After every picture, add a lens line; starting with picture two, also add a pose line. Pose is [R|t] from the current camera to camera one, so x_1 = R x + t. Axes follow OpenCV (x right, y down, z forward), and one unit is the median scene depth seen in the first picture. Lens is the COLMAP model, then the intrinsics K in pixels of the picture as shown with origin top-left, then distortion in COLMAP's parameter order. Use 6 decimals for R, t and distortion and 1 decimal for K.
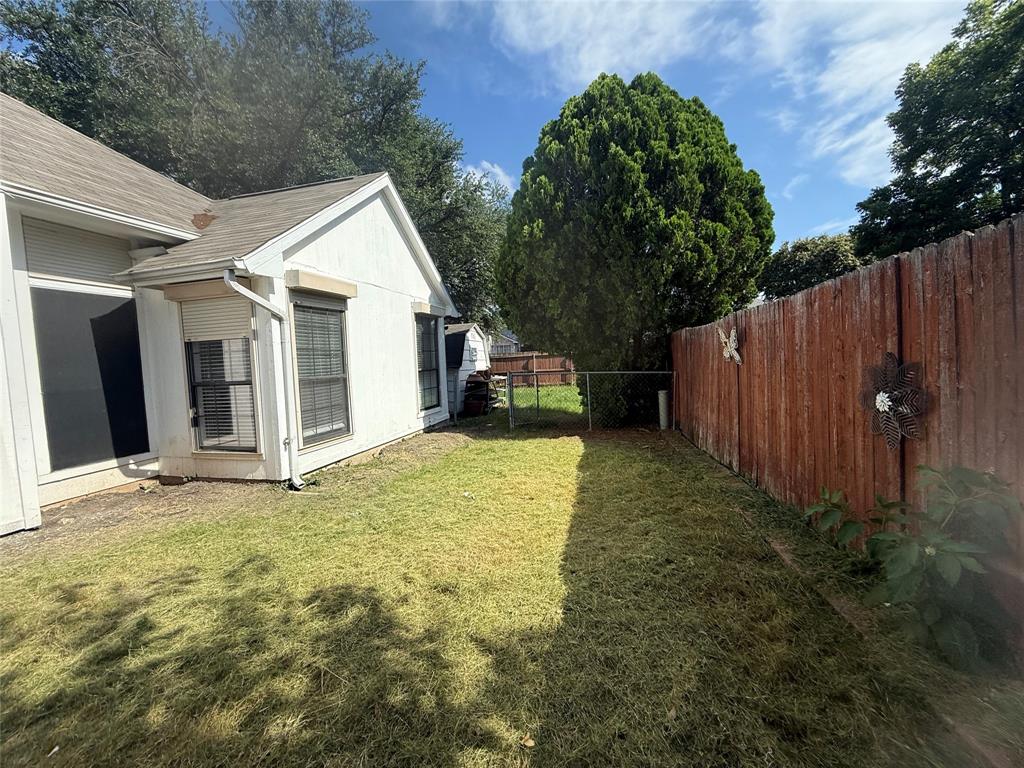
lens RADIAL K [[407.9, 0, 510.8], [0, 407.9, 383.3], [0, 0, 1]] dist [0.000433, 0.000048]
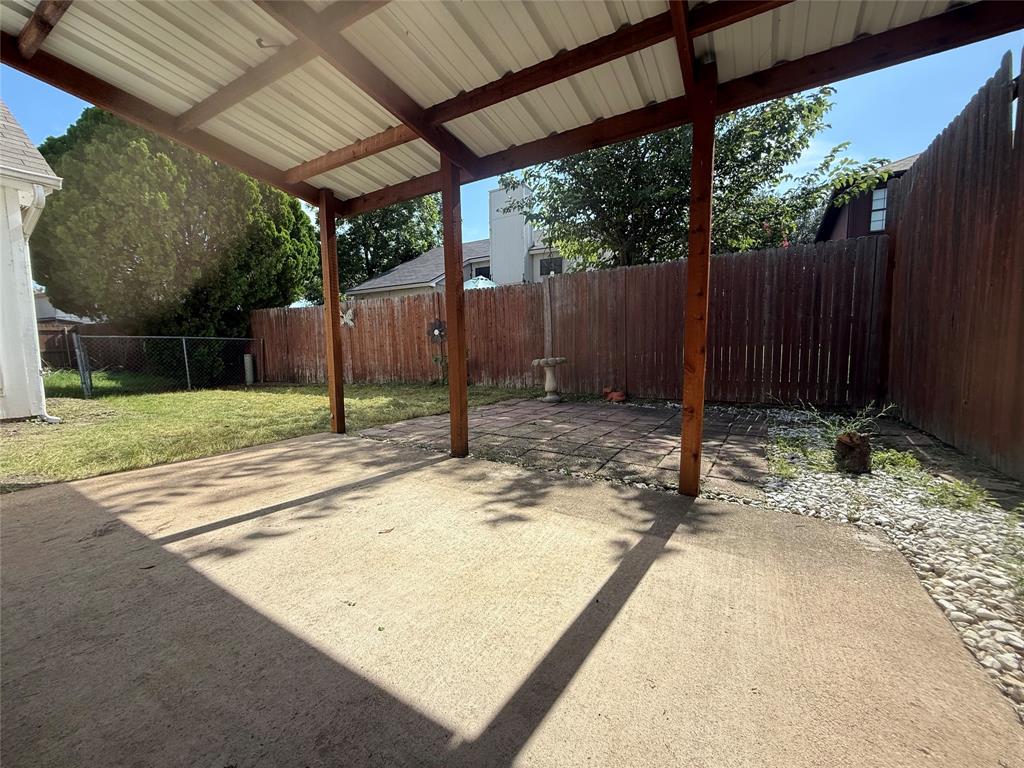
lens RADIAL K [[407.9, 0, 510.8], [0, 407.9, 383.3], [0, 0, 1]] dist [0.000433, 0.000048]
pose [[0.266882, -0.056612, 0.962065, -1.642196], [0.059484, 0.997337, 0.042187, 0.263912], [-0.961892, 0.045968, 0.269539, -0.385190]]
